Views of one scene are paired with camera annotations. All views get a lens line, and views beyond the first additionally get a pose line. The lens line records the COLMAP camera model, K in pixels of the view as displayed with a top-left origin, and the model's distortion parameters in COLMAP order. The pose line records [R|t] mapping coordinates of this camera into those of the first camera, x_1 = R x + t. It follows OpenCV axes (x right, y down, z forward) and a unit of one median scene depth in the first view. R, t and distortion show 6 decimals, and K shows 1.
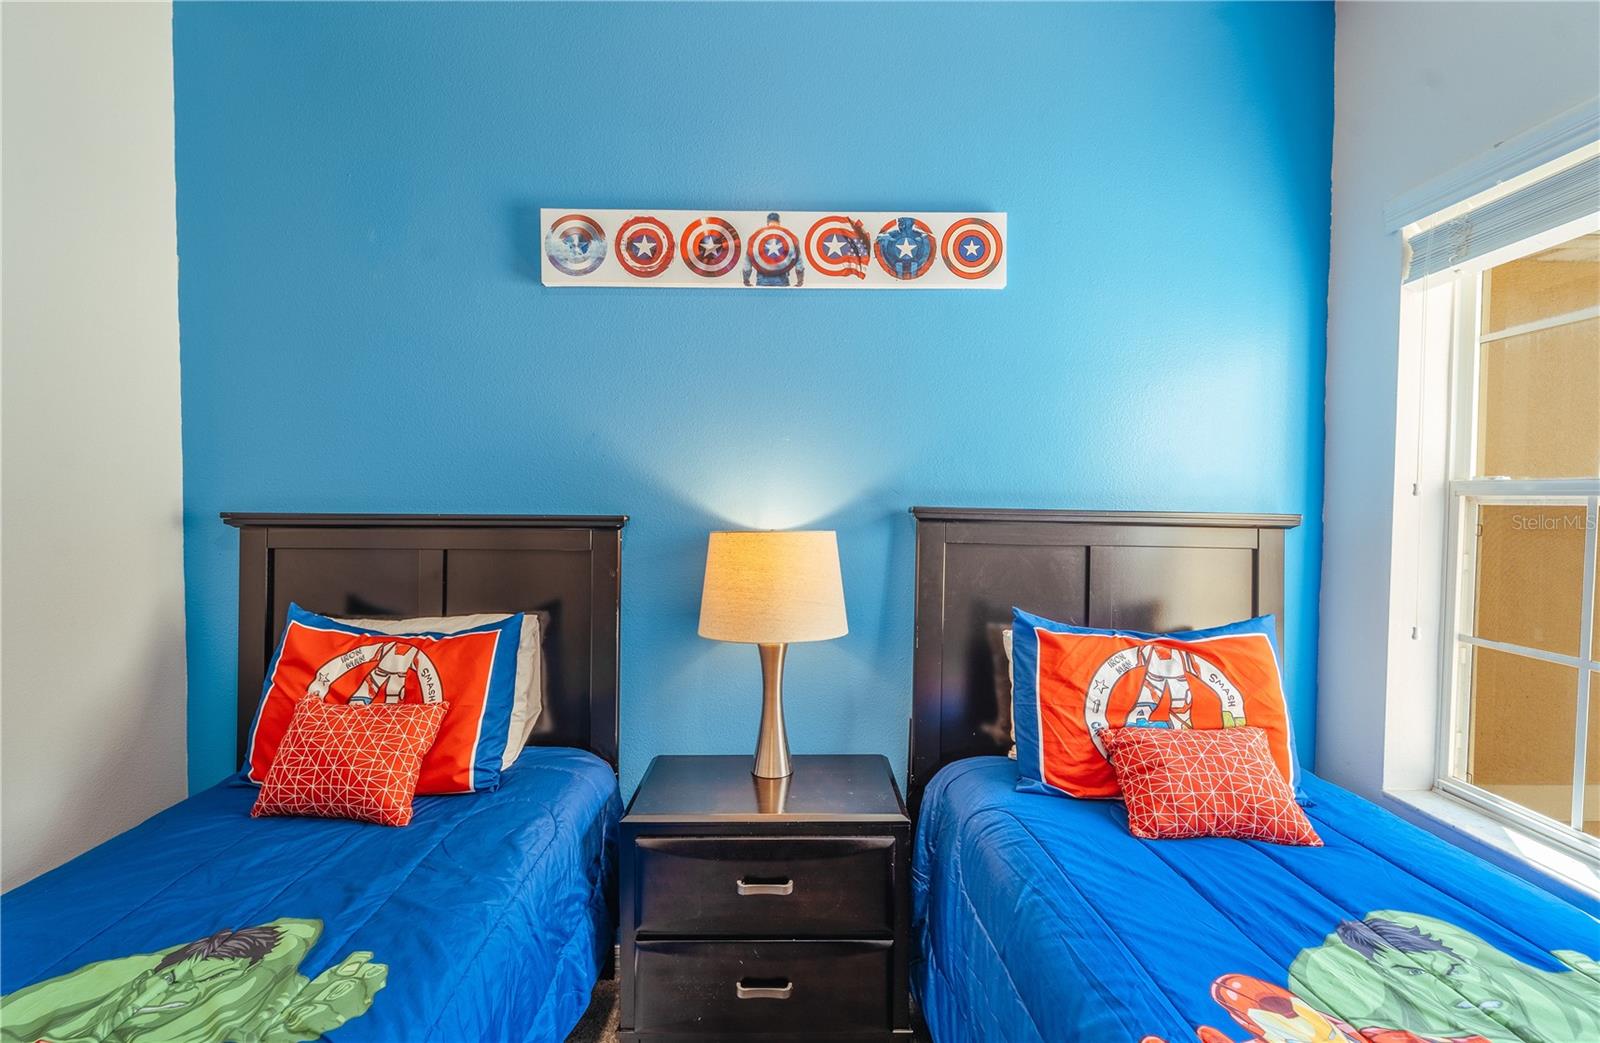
lens RADIAL K [[681.8, 0, 795.9], [0, 681.8, 533.1], [0, 0, 1]] dist [0.003880, -0.000167]
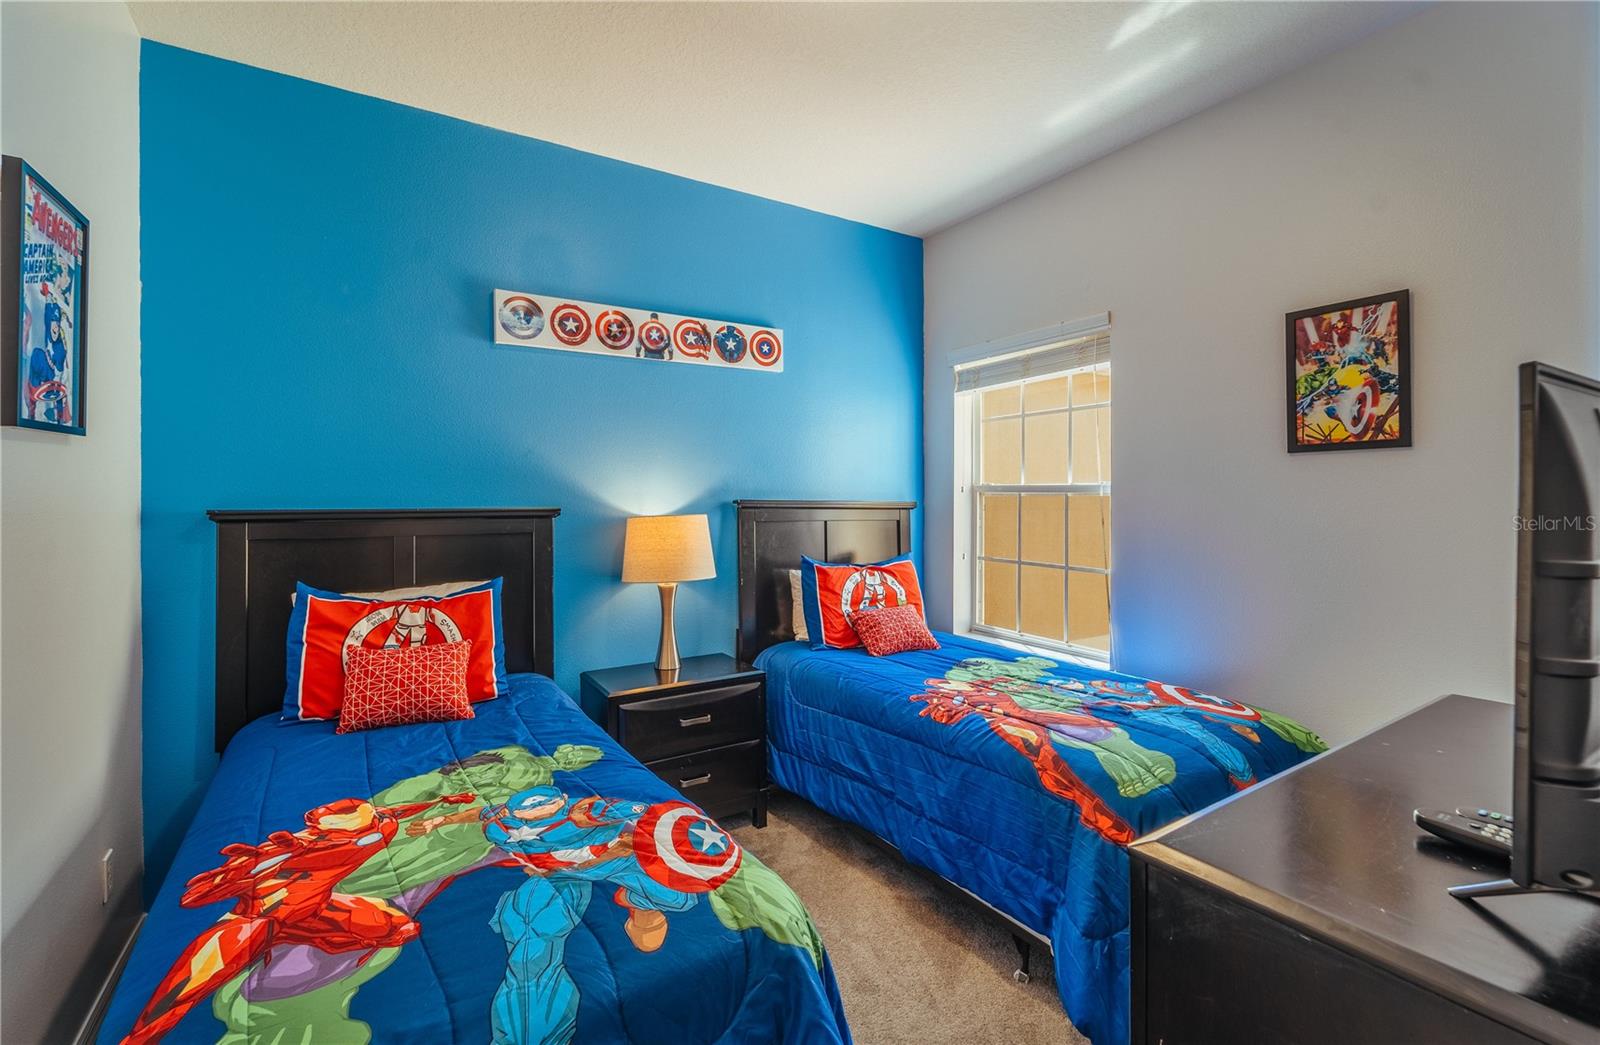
lens RADIAL K [[681.4, 0, 777.2], [0, 681.4, 524.6], [0, 0, 1]] dist [0.002493, 0.000021]
pose [[0.867564, -0.027499, 0.496564, -0.578598], [0.028011, 0.999587, 0.006416, 0.014167], [-0.496535, 0.008343, 0.867976, -0.493658]]
